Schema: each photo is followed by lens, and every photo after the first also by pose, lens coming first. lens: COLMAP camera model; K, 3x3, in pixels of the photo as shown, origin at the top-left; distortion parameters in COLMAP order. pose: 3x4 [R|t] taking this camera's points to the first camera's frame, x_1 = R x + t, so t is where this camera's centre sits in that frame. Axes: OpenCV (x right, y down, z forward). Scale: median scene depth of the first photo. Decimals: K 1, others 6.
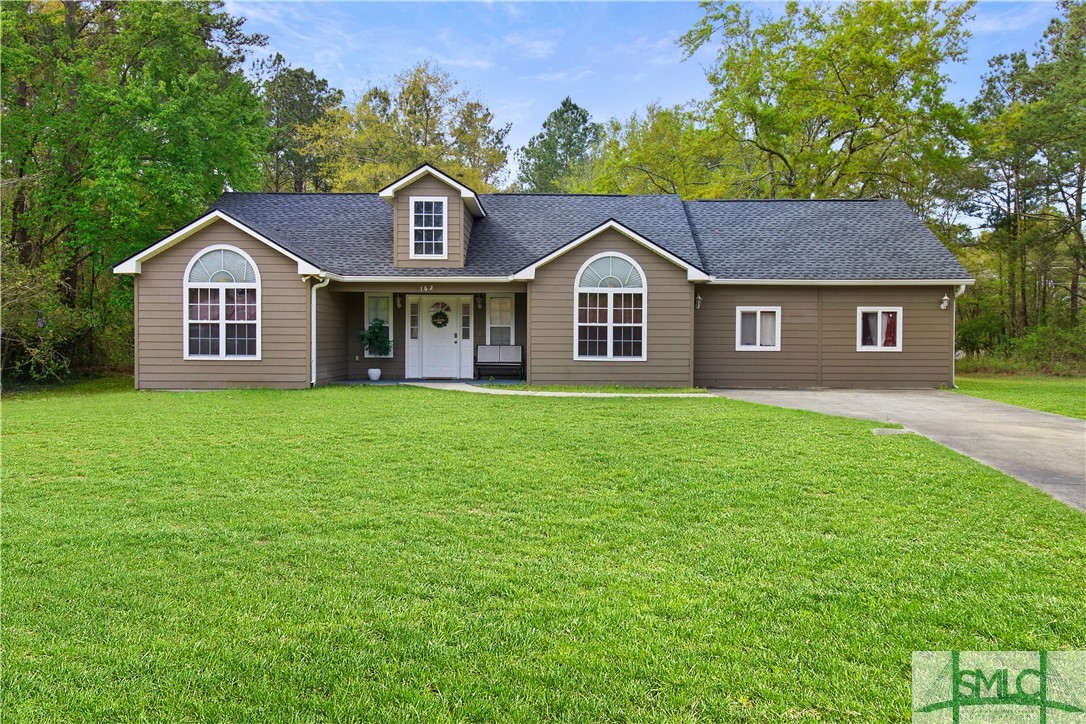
lens RADIAL K [[869.1, 0, 543.4], [0, 869.1, 360.0], [0, 0, 1]] dist [0.007852, -0.000153]
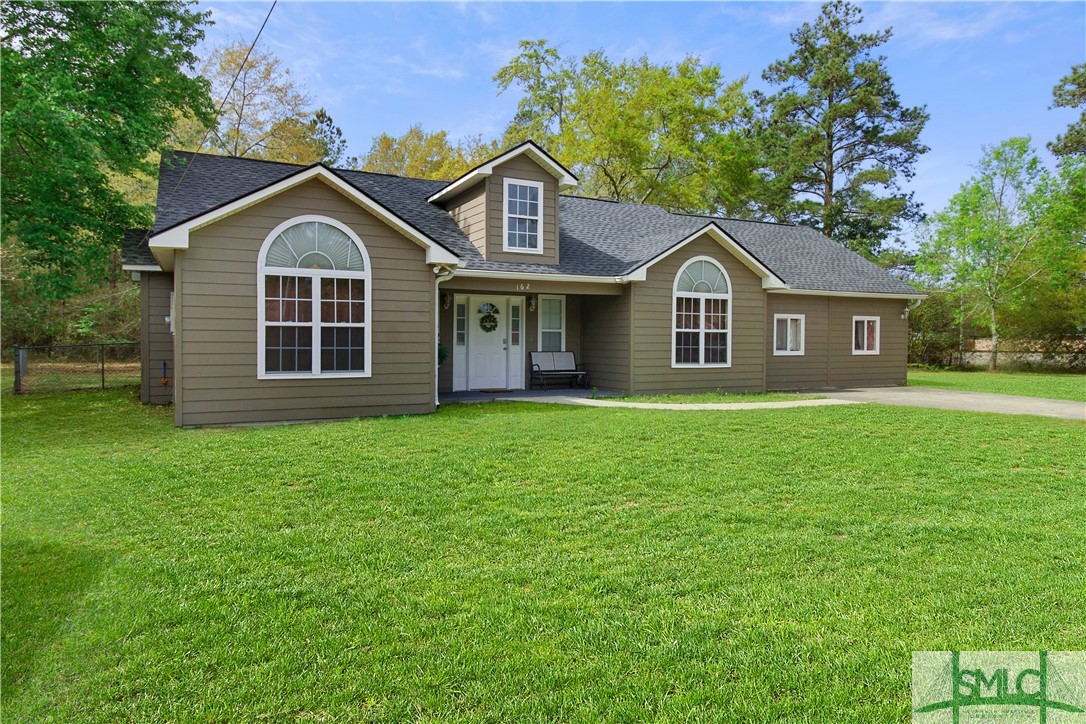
lens RADIAL K [[706.0, 0, 544.6], [0, 706.0, 360.7], [0, 0, 1]] dist [0.005468, -0.001561]
pose [[0.883734, -0.014871, 0.467752, -0.440931], [0.010742, 0.999876, 0.011492, -0.017539], [-0.467865, -0.005131, 0.883785, 0.374119]]
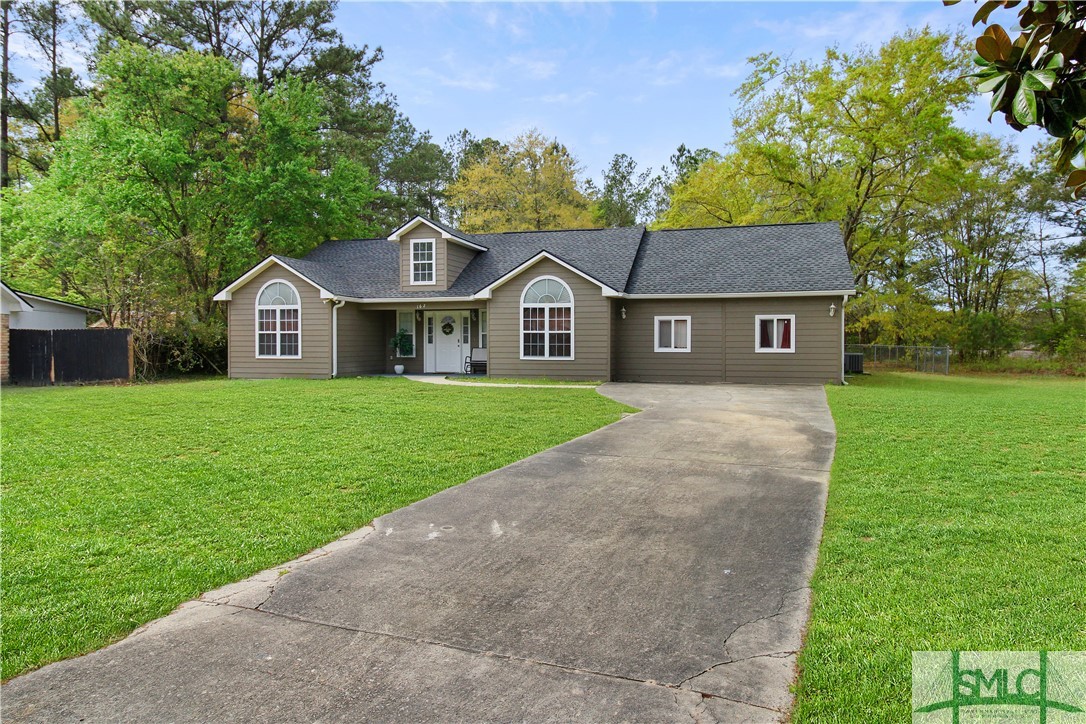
lens RADIAL K [[706.0, 0, 542.2], [0, 706.0, 360.6], [0, 0, 1]] dist [0.005468, -0.001561]
pose [[0.961587, 0.002814, -0.274486, 0.351056], [-0.002881, 0.999996, 0.000159, 0.001879], [0.274485, 0.000637, 0.961591, -0.011555]]
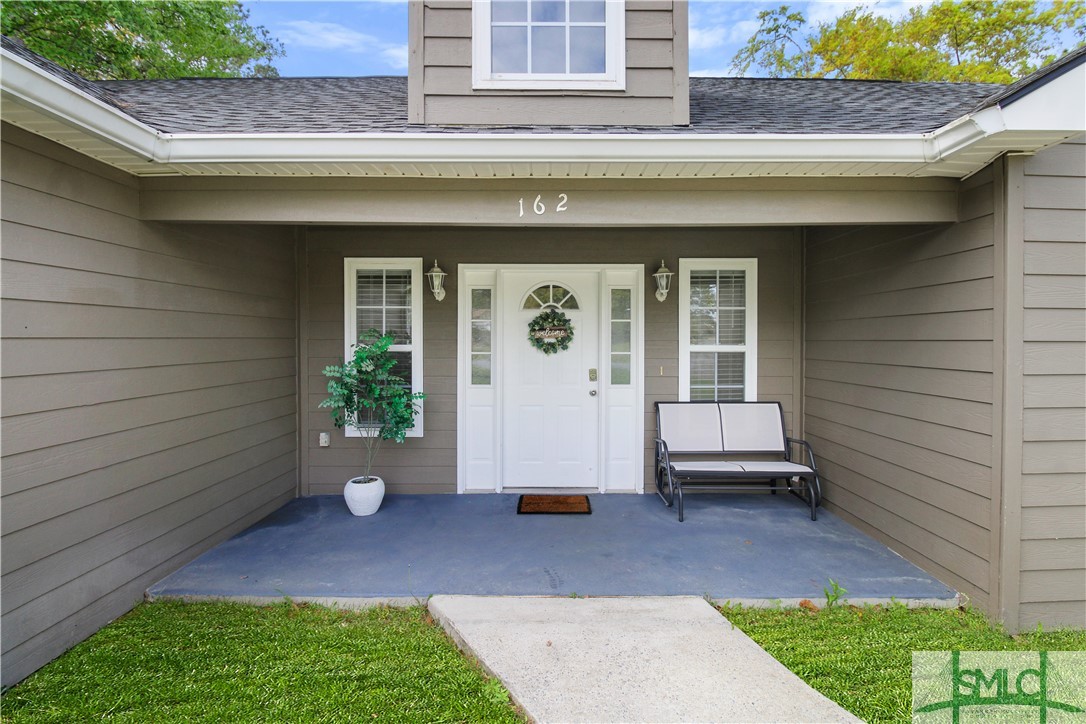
lens RADIAL K [[509.2, 0, 544.8], [0, 509.2, 348.4], [0, 0, 1]] dist [-0.008392, -0.005609]
pose [[0.999962, -0.004098, 0.007679, -0.134681], [0.004158, 0.999960, -0.007861, -0.041277], [-0.007646, 0.007893, 0.999940, 0.856433]]
